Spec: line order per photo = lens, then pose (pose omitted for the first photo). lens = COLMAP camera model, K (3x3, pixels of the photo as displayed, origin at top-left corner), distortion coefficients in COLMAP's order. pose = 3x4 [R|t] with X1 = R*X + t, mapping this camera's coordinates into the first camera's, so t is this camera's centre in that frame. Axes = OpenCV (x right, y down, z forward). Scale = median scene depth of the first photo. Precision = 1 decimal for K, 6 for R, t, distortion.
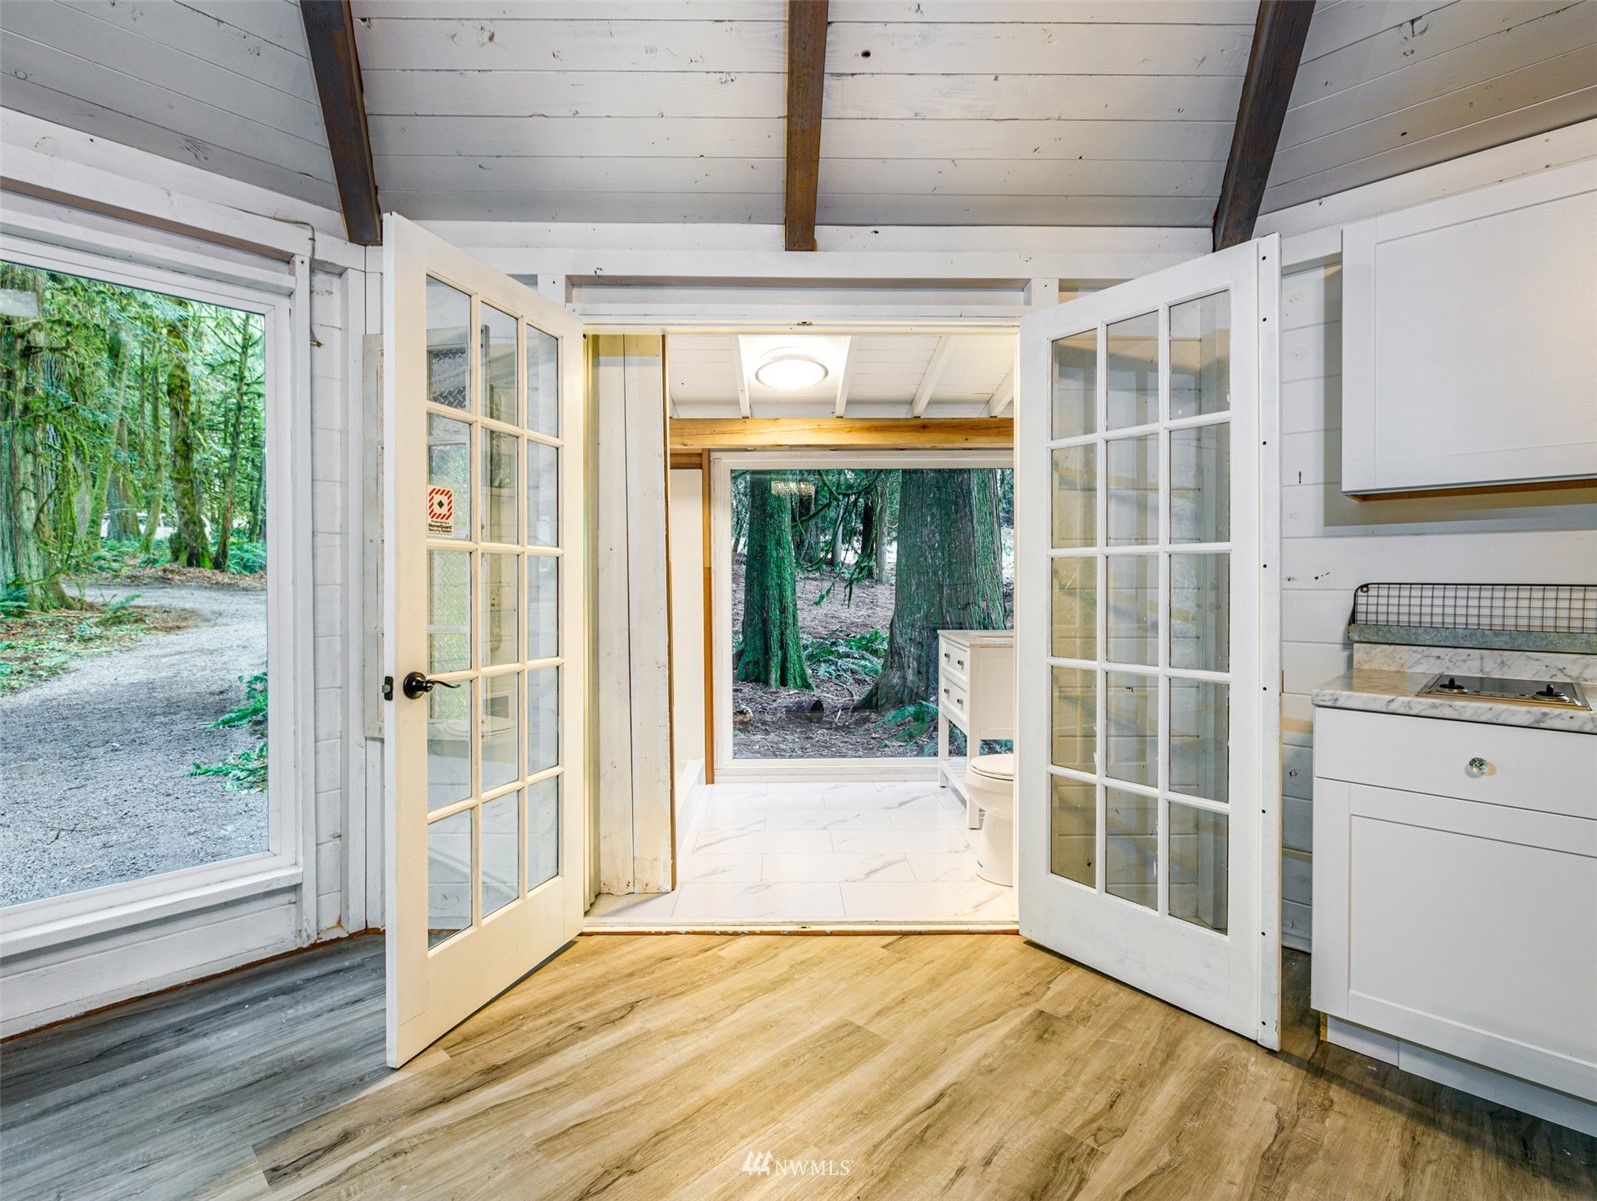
lens RADIAL K [[750.6, 0, 798.1], [0, 750.6, 593.6], [0, 0, 1]] dist [-0.000985, 0.000268]
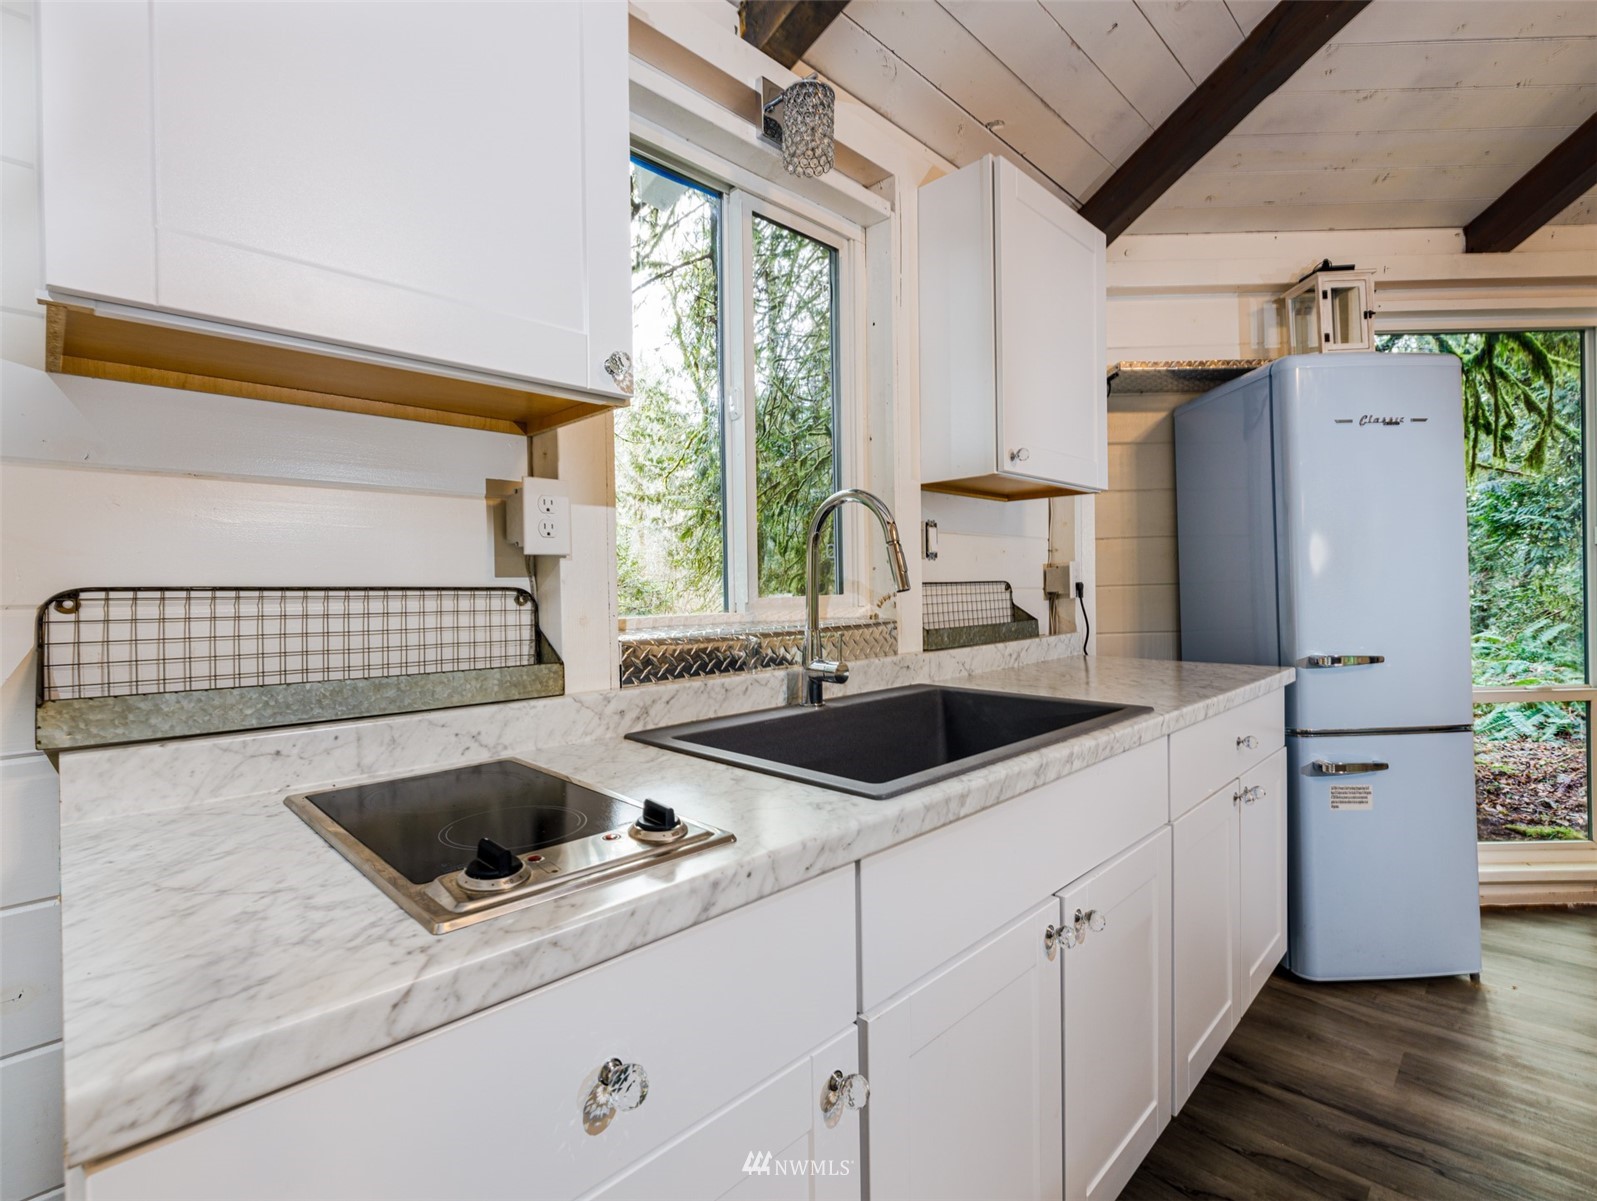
lens RADIAL K [[750.6, 0, 794.7], [0, 750.6, 585.2], [0, 0, 1]] dist [-0.000985, 0.000268]
pose [[0.018517, 0.005314, 0.999814, 0.167568], [0.030244, 0.999525, -0.005872, -0.000945], [-0.999371, 0.030347, 0.018347, 0.274905]]
